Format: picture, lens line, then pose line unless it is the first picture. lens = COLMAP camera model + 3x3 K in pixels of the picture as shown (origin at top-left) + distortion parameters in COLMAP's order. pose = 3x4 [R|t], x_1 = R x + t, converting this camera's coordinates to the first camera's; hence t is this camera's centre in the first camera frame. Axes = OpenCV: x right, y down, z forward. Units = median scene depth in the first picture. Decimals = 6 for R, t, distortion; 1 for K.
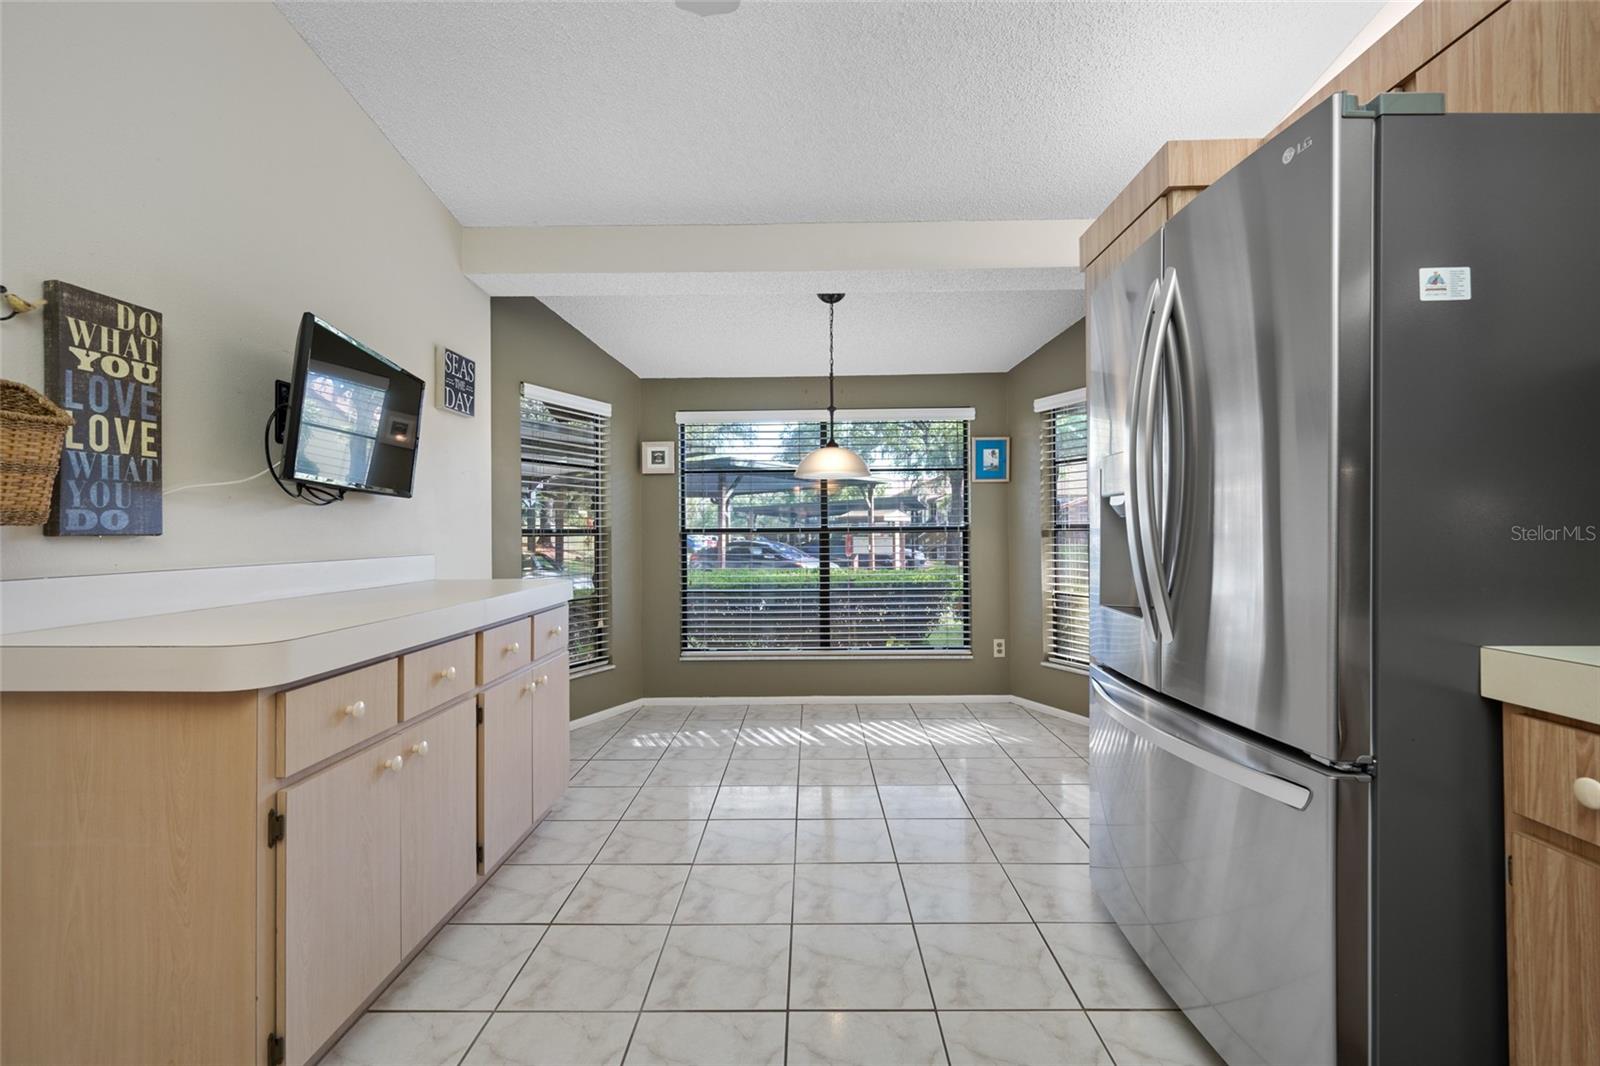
lens RADIAL K [[665.6, 0, 788.5], [0, 665.6, 523.2], [0, 0, 1]] dist [-0.003464, 0.001393]
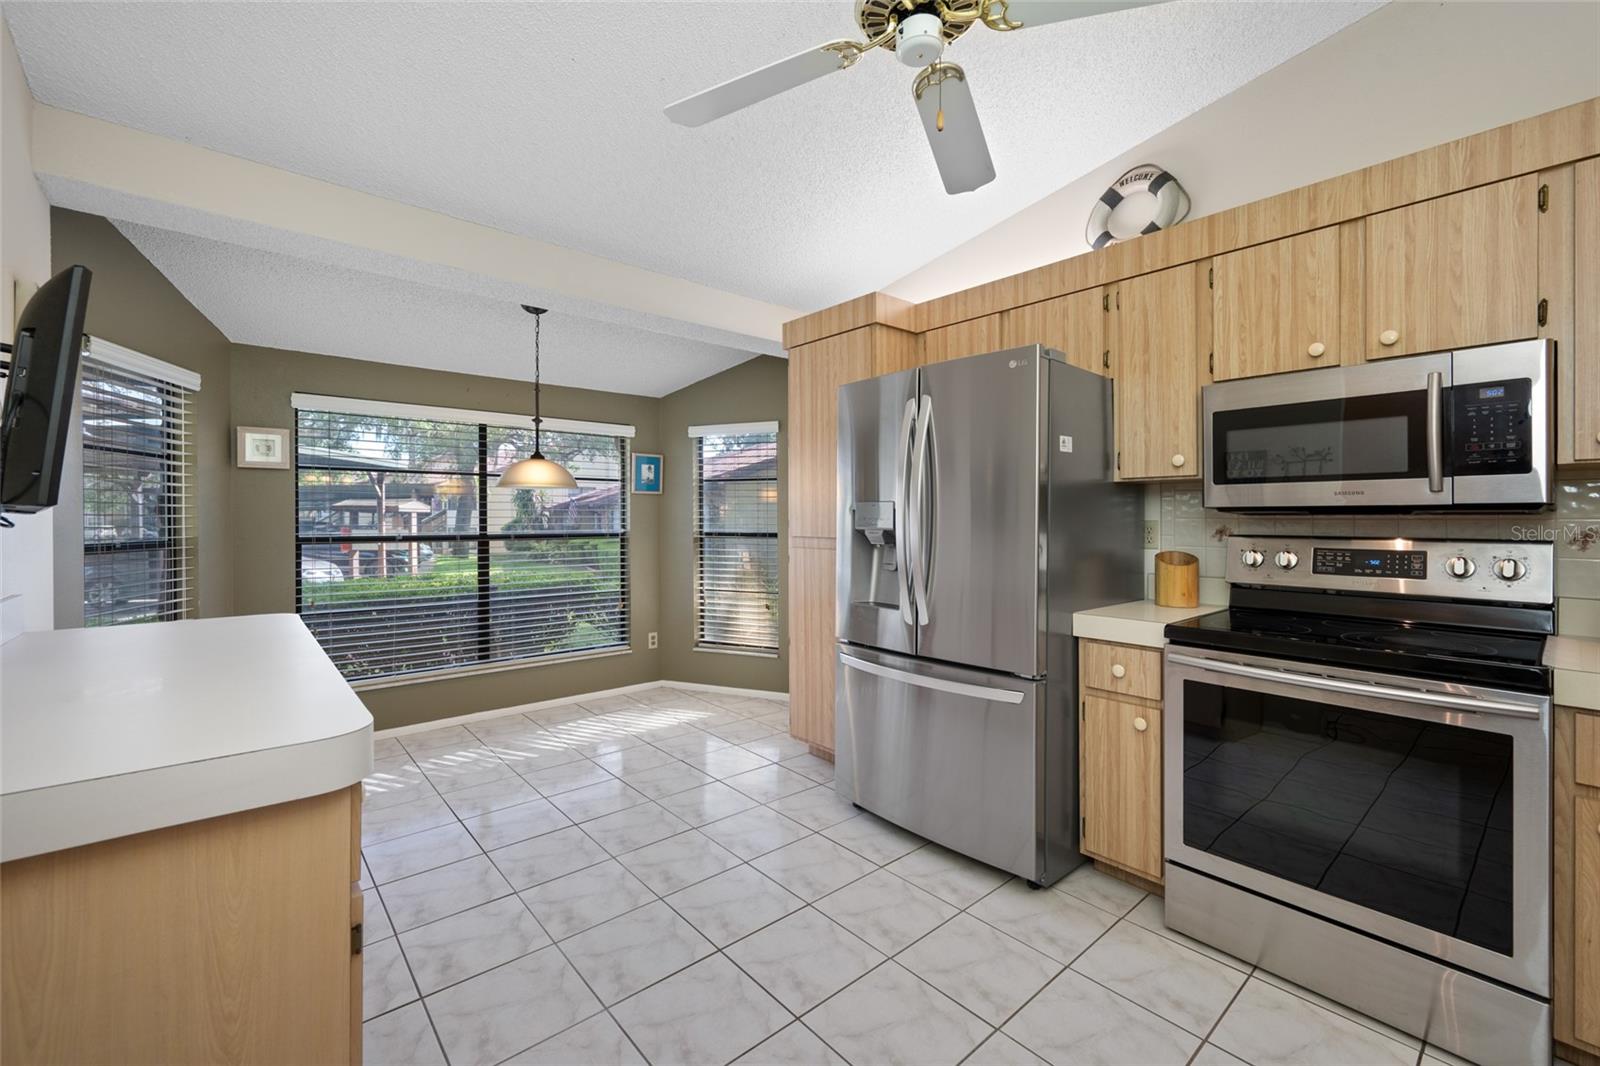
lens RADIAL K [[665.6, 0, 802.1], [0, 665.6, 519.9], [0, 0, 1]] dist [-0.003464, 0.001393]
pose [[0.742955, 0.007648, 0.669298, -0.712532], [-0.014862, 0.999877, 0.005072, -0.077239], [-0.669177, -0.013716, 0.742977, -0.016510]]
